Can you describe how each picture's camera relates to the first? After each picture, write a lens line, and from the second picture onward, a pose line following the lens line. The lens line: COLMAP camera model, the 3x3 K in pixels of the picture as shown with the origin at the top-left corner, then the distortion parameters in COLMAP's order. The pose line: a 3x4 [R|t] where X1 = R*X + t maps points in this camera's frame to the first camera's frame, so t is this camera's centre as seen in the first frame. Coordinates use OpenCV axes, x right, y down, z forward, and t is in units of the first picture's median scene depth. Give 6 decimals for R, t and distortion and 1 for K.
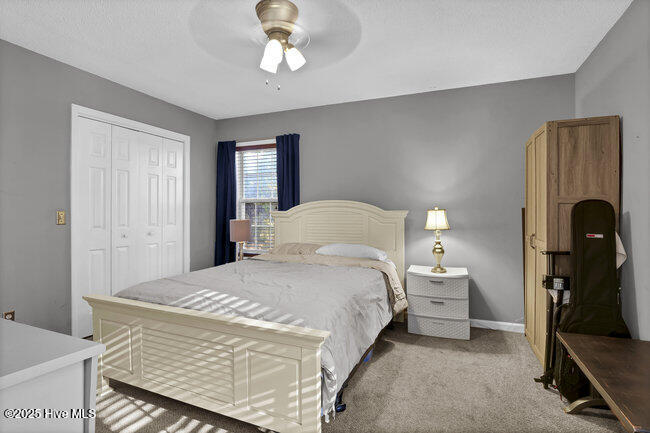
lens RADIAL K [[325.2, 0, 325.0], [0, 325.2, 216.5], [0, 0, 1]] dist [-0.000835, -0.000162]
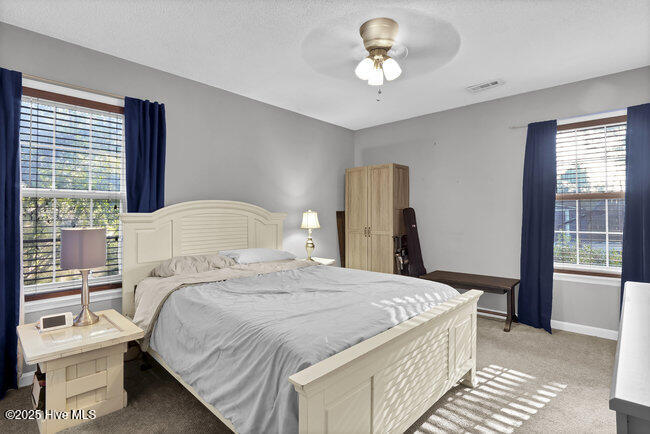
lens RADIAL K [[325.2, 0, 325.0], [0, 325.2, 217.0], [0, 0, 1]] dist [-0.000835, -0.000162]
pose [[0.357060, -0.011593, 0.934010, -0.686286], [0.009427, 0.999917, 0.008807, -0.011009], [-0.934034, 0.005660, 0.357139, 0.447503]]
